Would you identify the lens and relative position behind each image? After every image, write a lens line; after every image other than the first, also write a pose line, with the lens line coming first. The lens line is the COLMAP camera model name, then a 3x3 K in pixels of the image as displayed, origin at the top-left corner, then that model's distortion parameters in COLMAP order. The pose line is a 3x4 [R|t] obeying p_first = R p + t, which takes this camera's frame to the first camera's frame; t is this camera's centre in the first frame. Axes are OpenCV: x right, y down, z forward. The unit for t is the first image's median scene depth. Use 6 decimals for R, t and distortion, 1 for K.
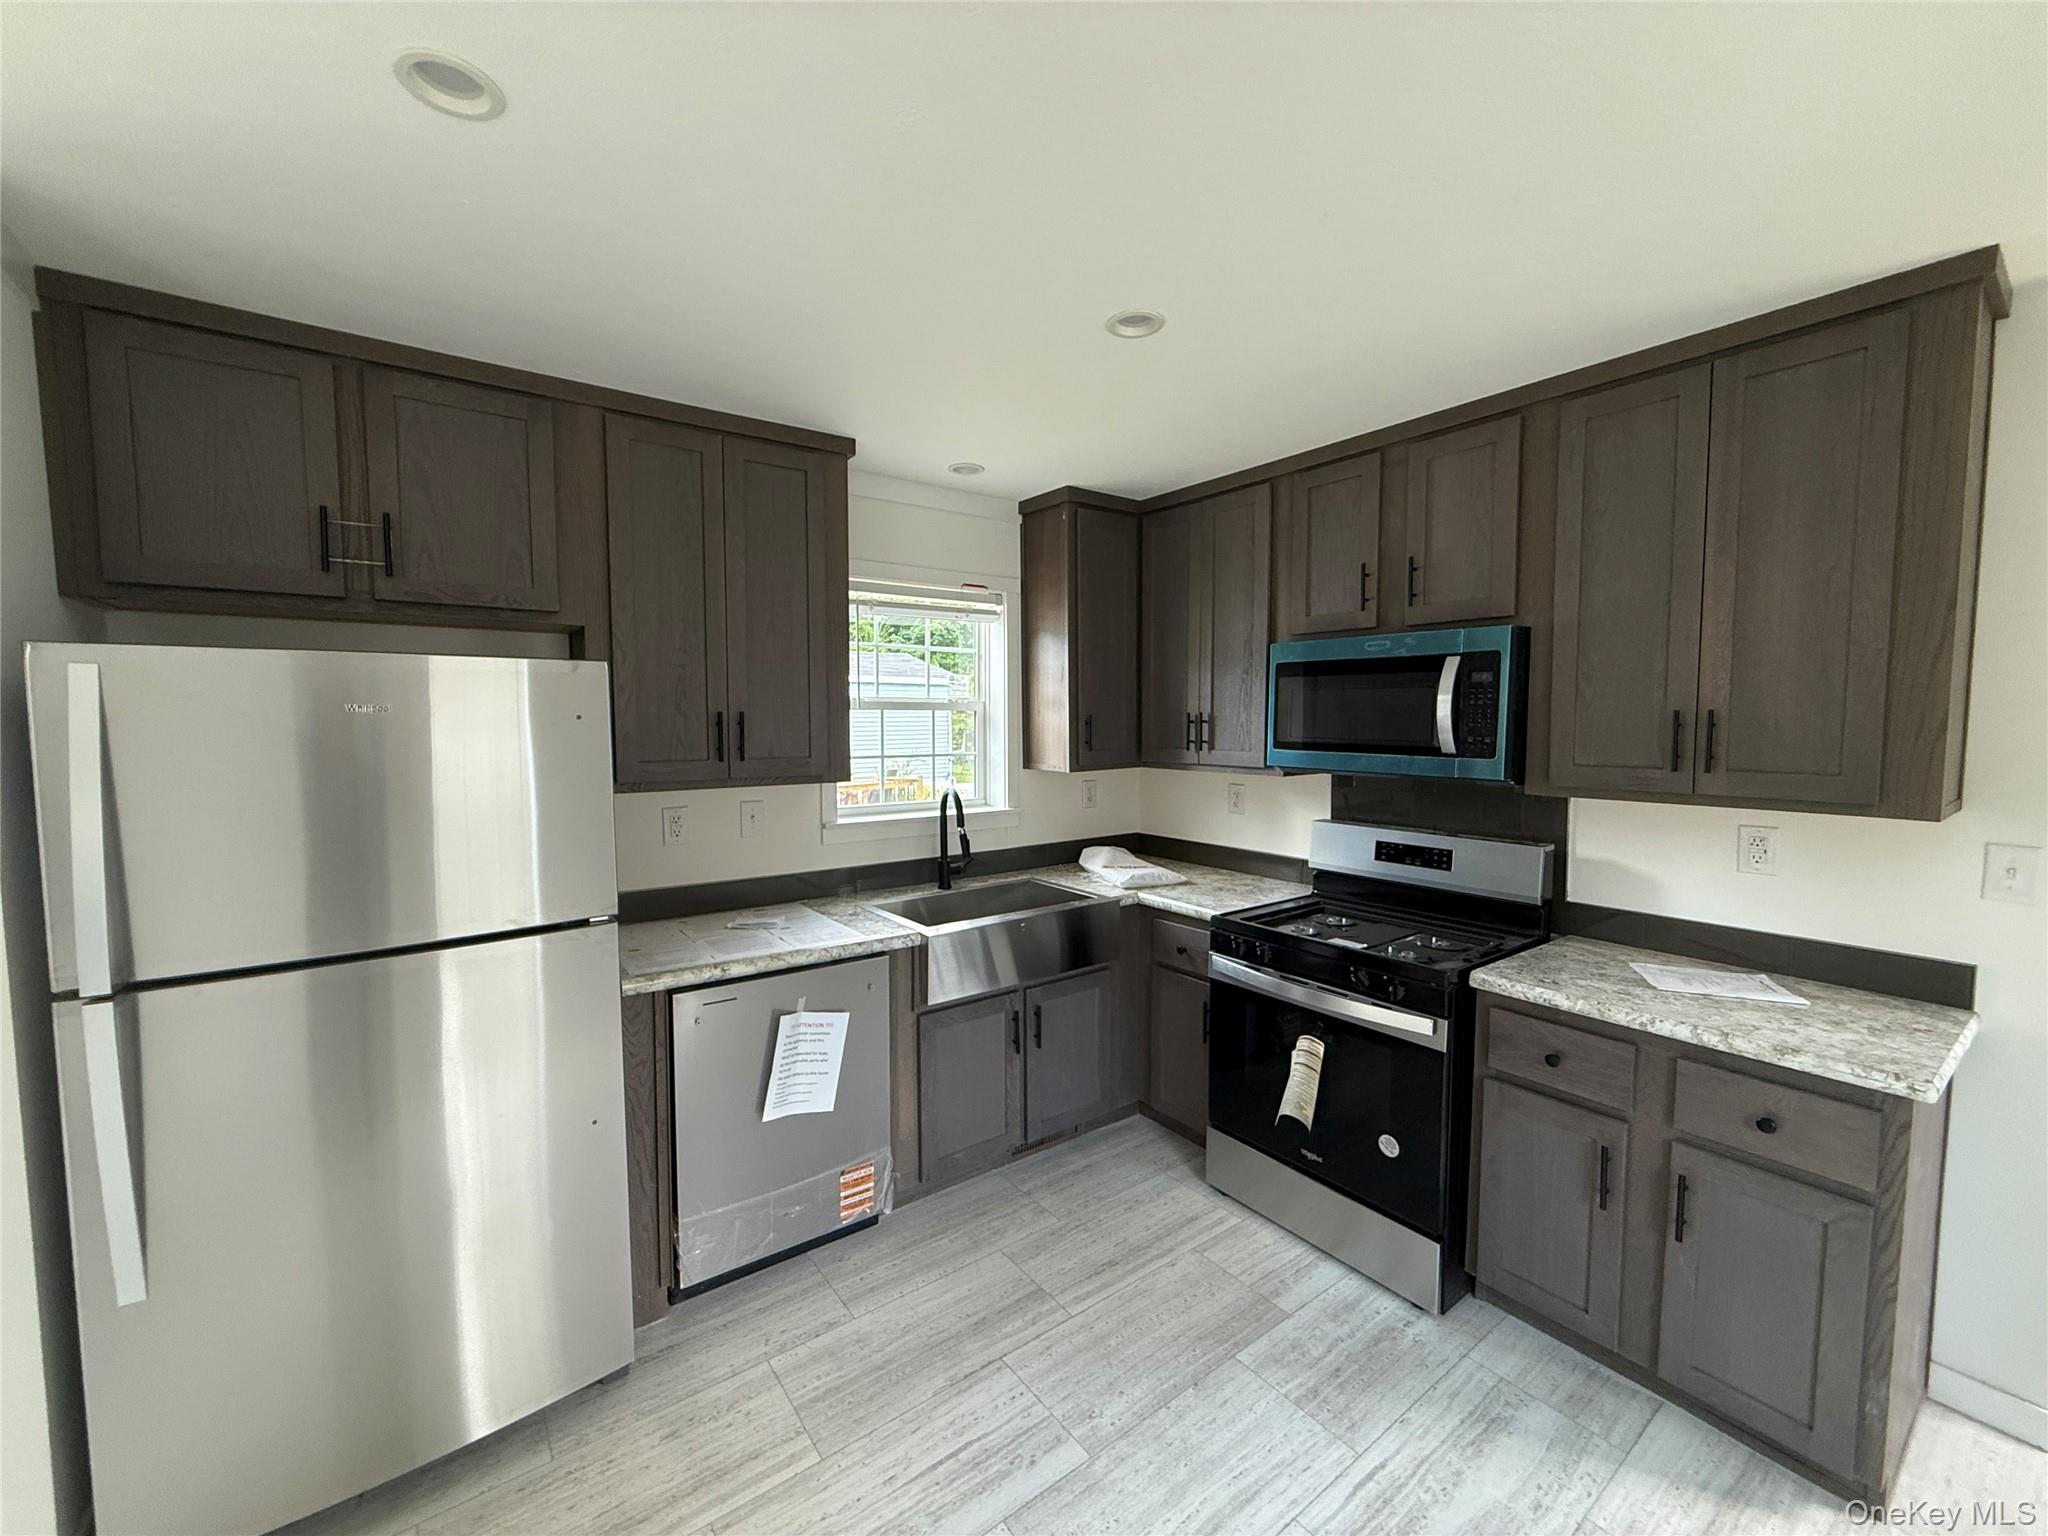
lens RADIAL K [[816.8, 0, 1019.2], [0, 816.8, 771.3], [0, 0, 1]] dist [0.000506, -0.000595]
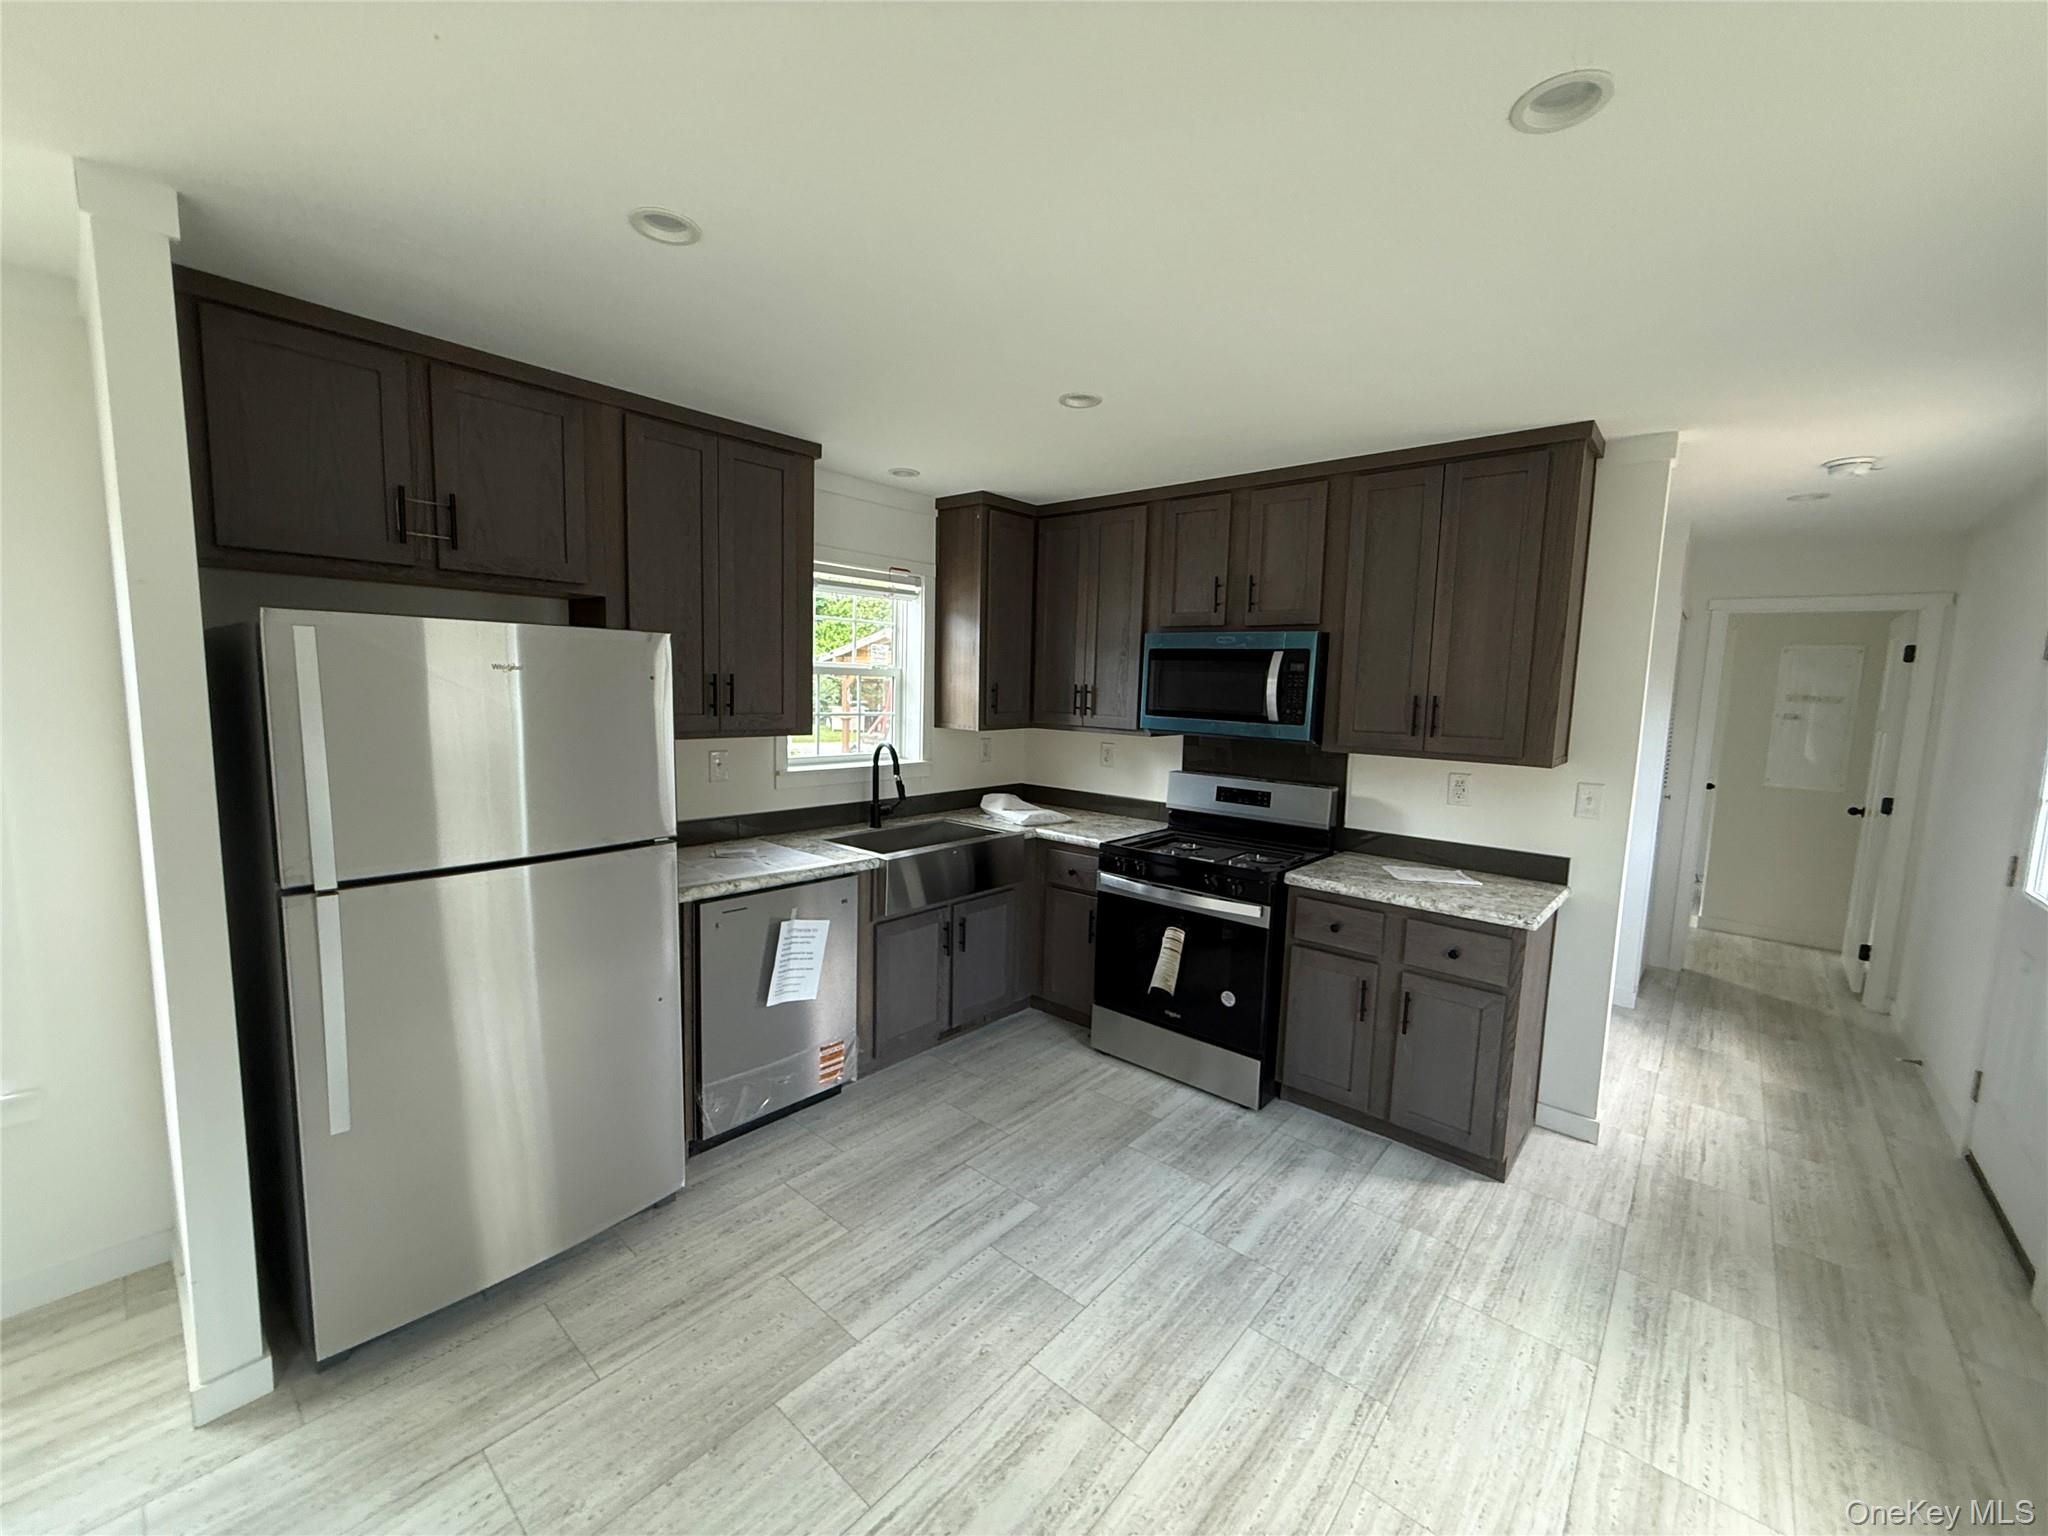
lens RADIAL K [[816.8, 0, 1019.2], [0, 816.8, 771.3], [0, 0, 1]] dist [0.000506, -0.000595]
pose [[0.975583, 0.006604, 0.219533, -0.216353], [-0.016644, 0.998897, 0.043916, 0.010050], [-0.219001, -0.046497, 0.974616, -0.284261]]
